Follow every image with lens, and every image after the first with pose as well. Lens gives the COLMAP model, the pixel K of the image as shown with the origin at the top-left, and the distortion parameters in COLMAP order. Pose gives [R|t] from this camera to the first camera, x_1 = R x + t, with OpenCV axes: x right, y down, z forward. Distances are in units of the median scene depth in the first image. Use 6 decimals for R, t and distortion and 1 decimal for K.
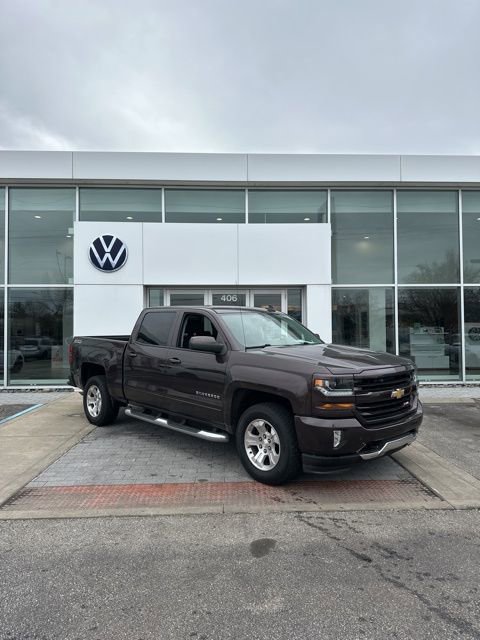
lens RADIAL K [[449.5, 0, 243.6], [0, 449.5, 324.7], [0, 0, 1]] dist [0.067055, -0.093795]
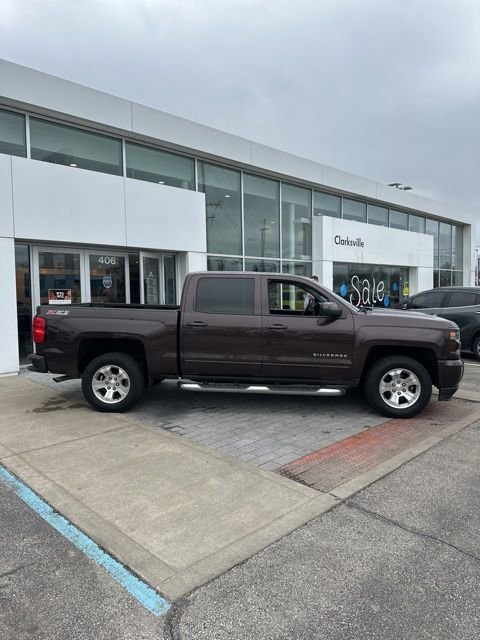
lens RADIAL K [[448.6, 0, 243.7], [0, 448.6, 321.0], [0, 0, 1]] dist [0.075114, -0.113973]
pose [[0.737212, -0.042208, 0.674342, -0.465953], [-0.003530, 0.997793, 0.066312, -0.000018], [-0.675652, -0.051266, 0.735436, 0.163152]]
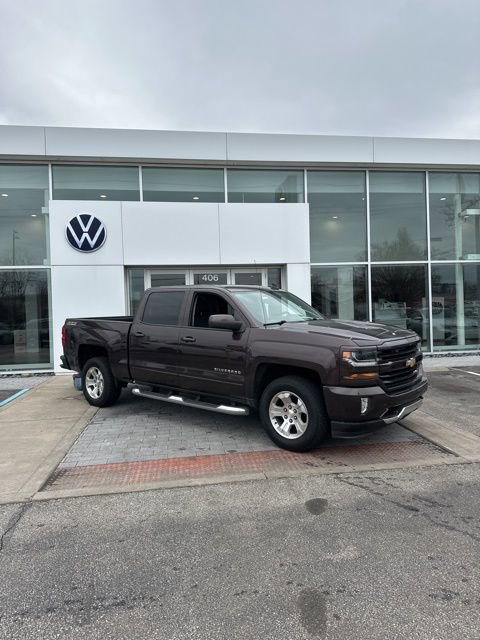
lens RADIAL K [[448.6, 0, 243.7], [0, 448.6, 321.0], [0, 0, 1]] dist [0.075114, -0.113973]
pose [[0.993918, -0.024635, 0.107334, -0.071965], [0.020708, 0.999080, 0.037545, 0.001722], [-0.108160, -0.035094, 0.993514, -0.011561]]
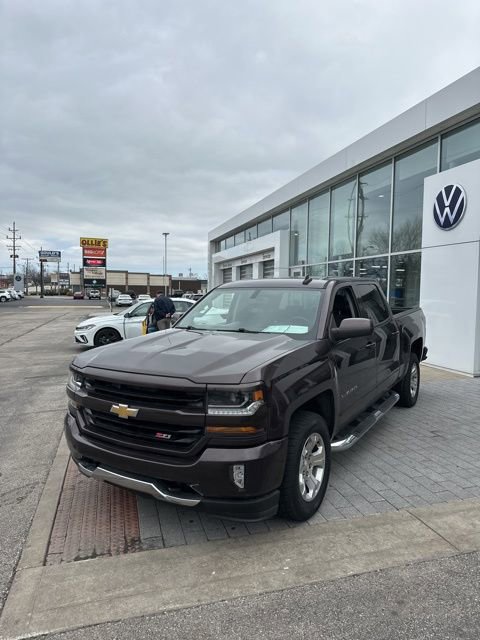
lens RADIAL K [[450.2, 0, 244.1], [0, 450.2, 321.4], [0, 0, 1]] dist [0.041482, -0.054710]
pose [[0.236398, 0.074493, -0.968796, 0.441577], [0.006759, 0.996907, 0.078304, -0.015791], [0.971633, -0.025059, 0.235163, 0.432378]]
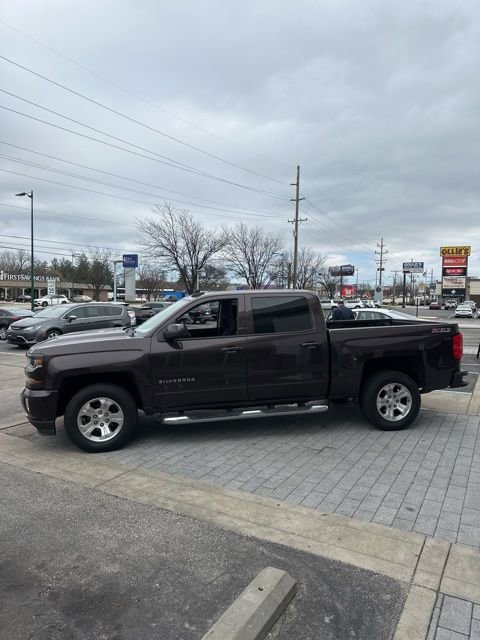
lens RADIAL K [[444.0, 0, 239.9], [0, 444.0, 336.8], [0, 0, 1]] dist [0.066972, -0.083826]
pose [[-0.542279, 0.075446, -0.836804, 0.458438], [0.009545, 0.996449, 0.083654, -0.012547], [0.840144, 0.037376, -0.541073, 0.928754]]
